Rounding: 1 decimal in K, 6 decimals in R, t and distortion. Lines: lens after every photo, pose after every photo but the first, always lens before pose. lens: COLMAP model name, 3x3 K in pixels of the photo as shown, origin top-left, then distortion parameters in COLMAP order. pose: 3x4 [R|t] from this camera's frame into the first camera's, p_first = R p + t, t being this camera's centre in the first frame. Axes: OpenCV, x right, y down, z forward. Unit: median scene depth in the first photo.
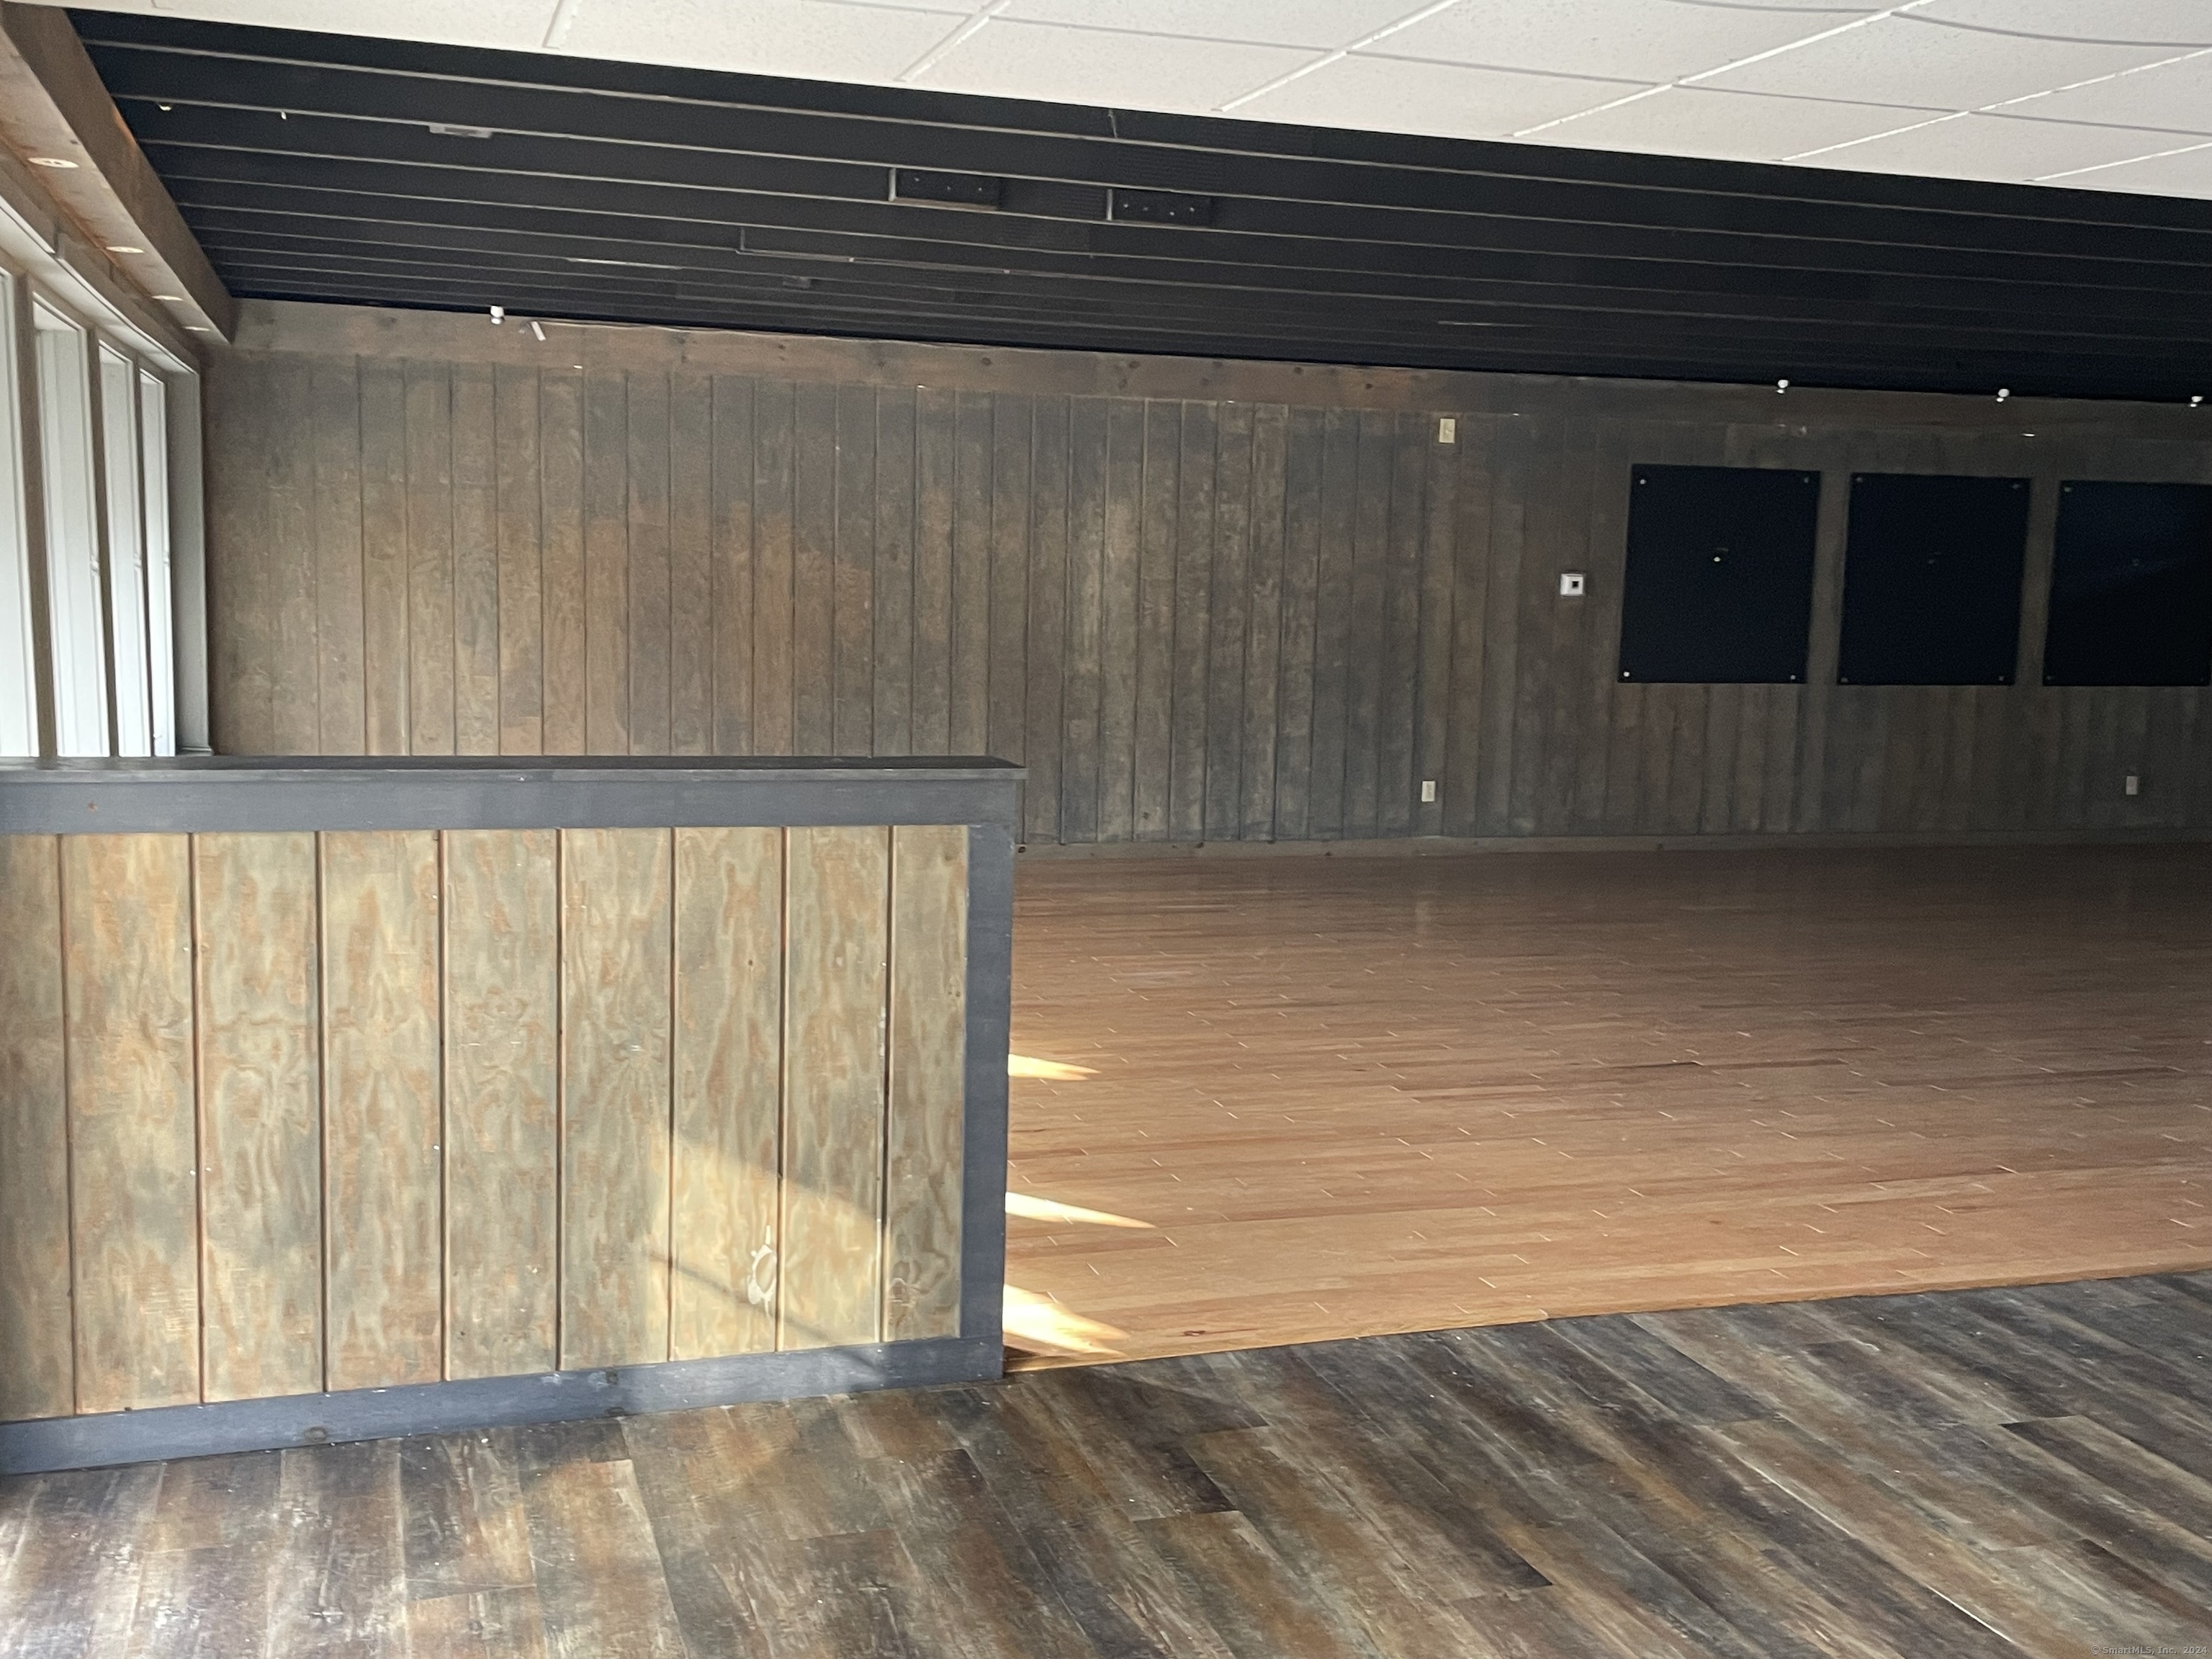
lens RADIAL K [[2330.6, 0, 1117.4], [0, 2330.6, 832.6], [0, 0, 1]] dist [0.036102, 0.000000]
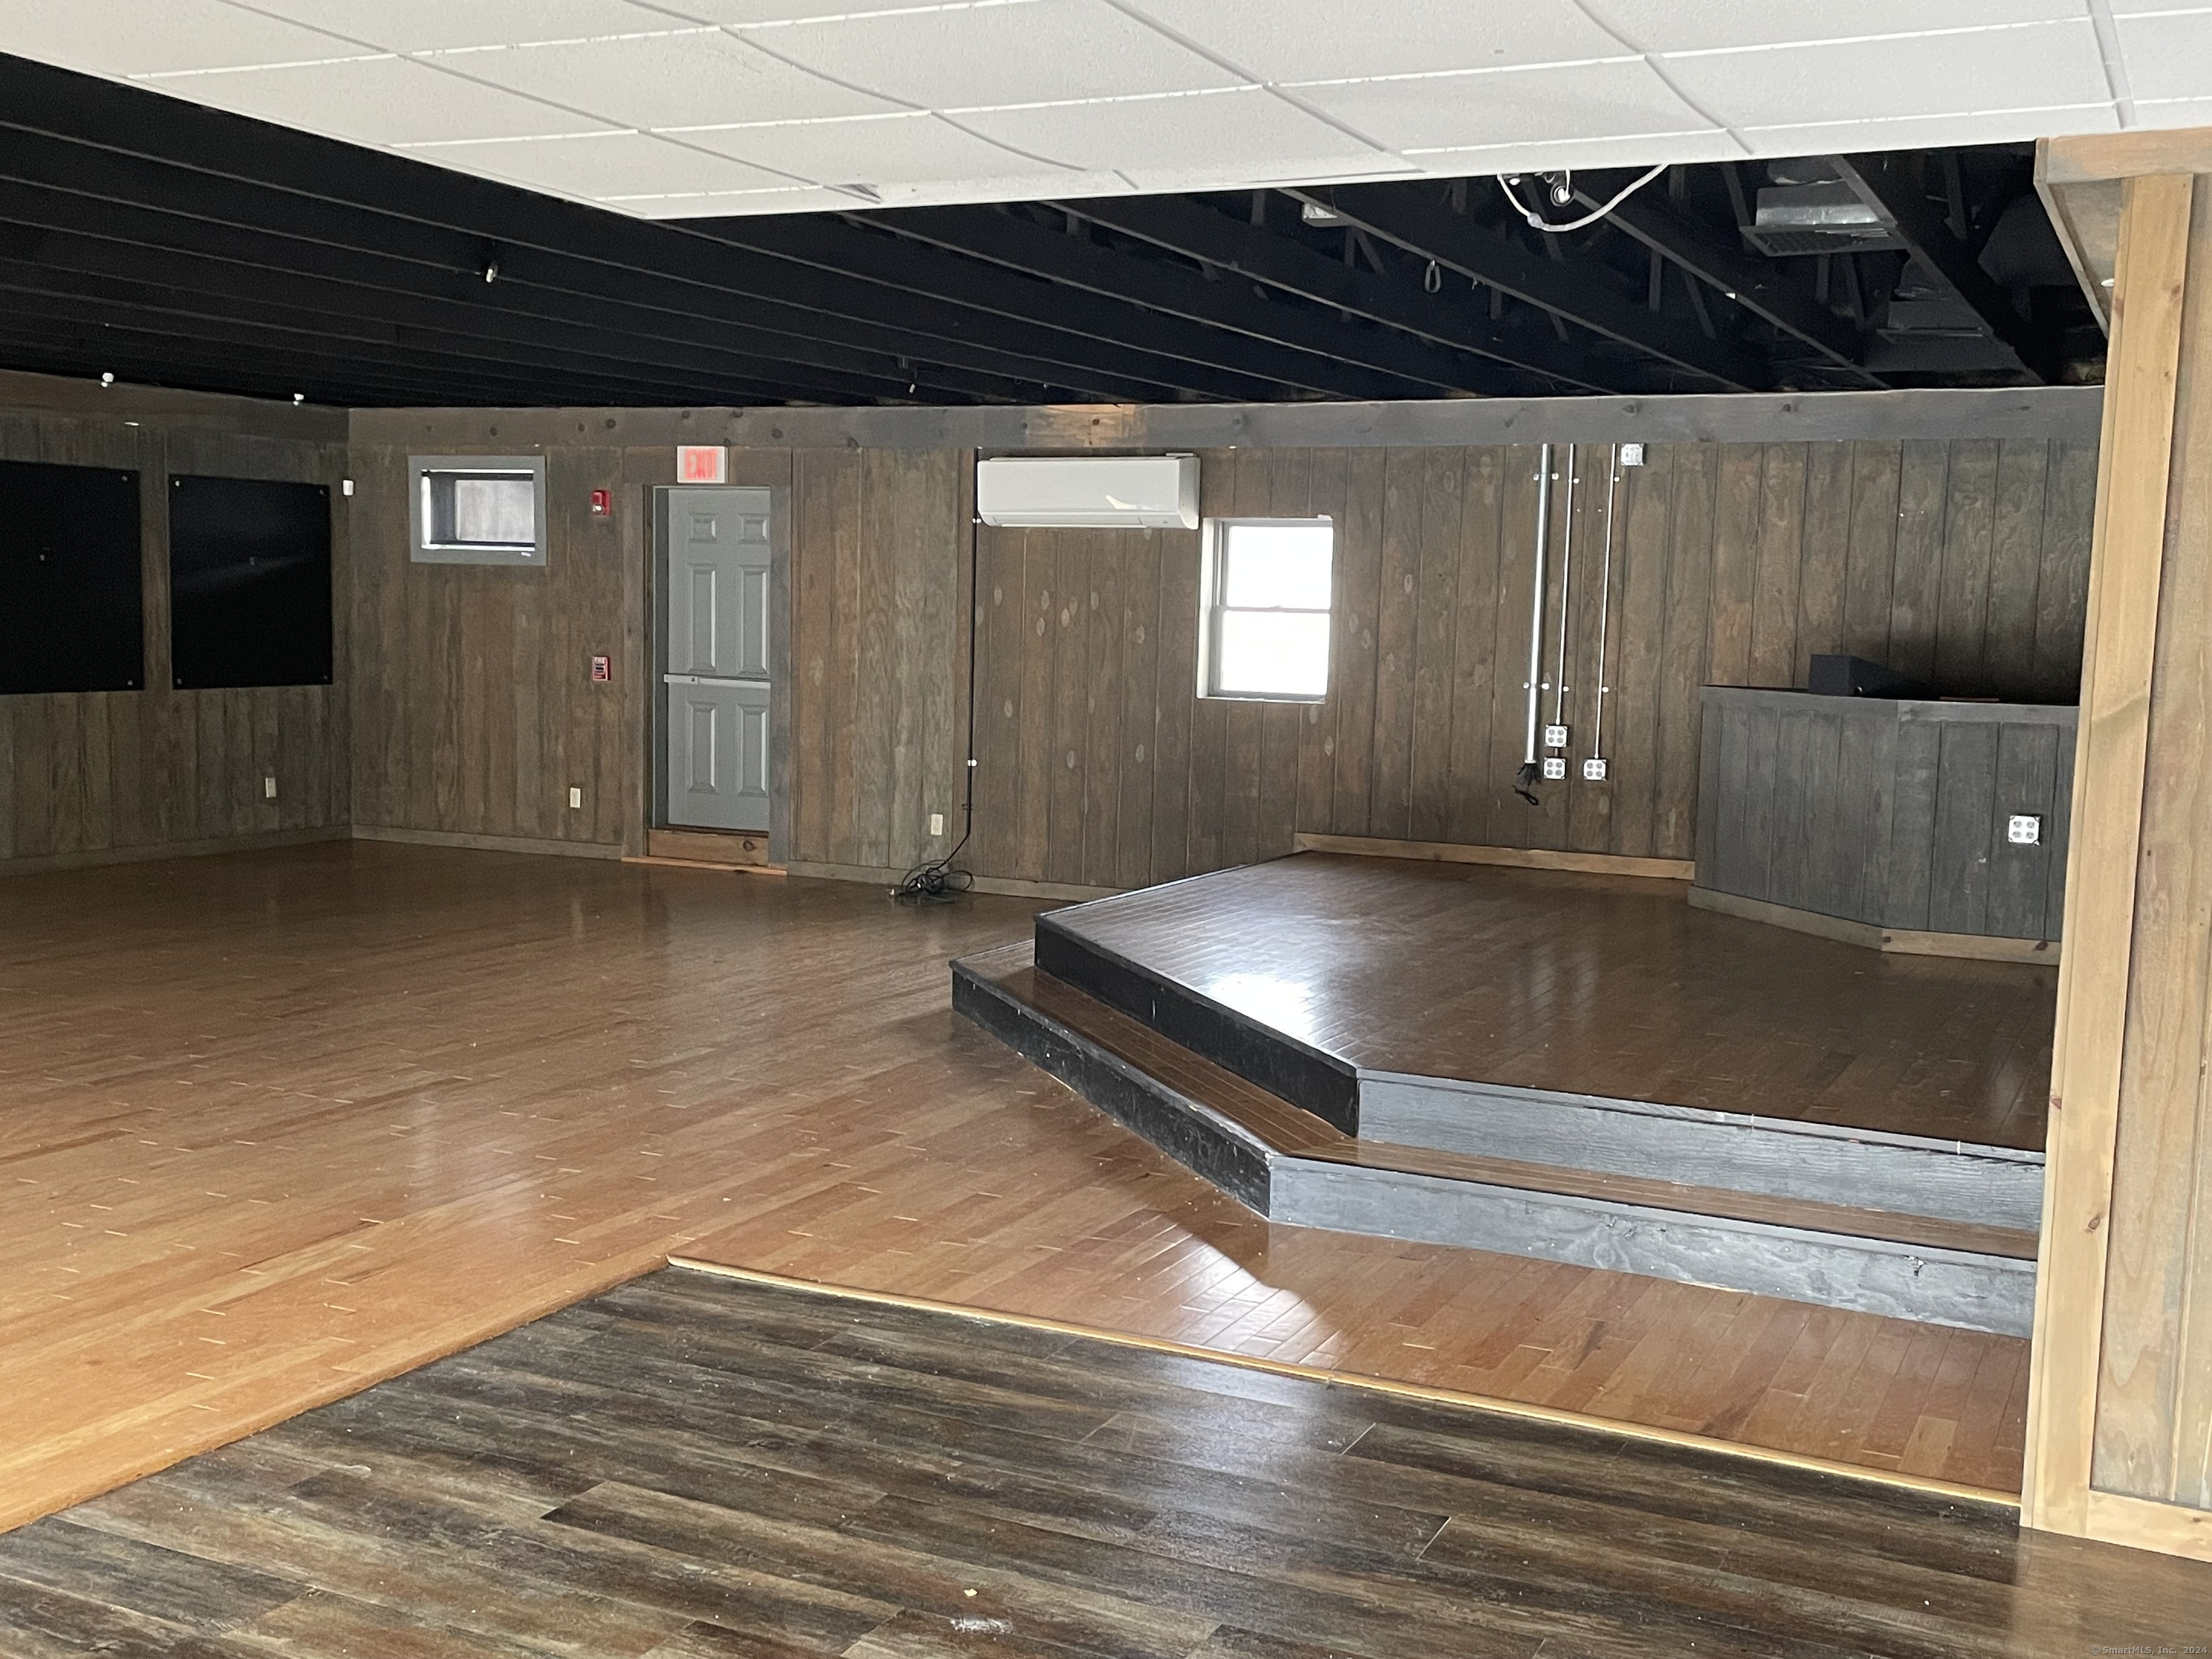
lens RADIAL K [[2330.6, 0, 1101.6], [0, 2330.6, 834.8], [0, 0, 1]] dist [0.036102, 0.000000]
pose [[0.688494, -0.085050, 0.720237, -0.096120], [0.082518, 0.995837, 0.038714, -0.025755], [-0.720532, 0.032778, 0.692647, 0.190476]]
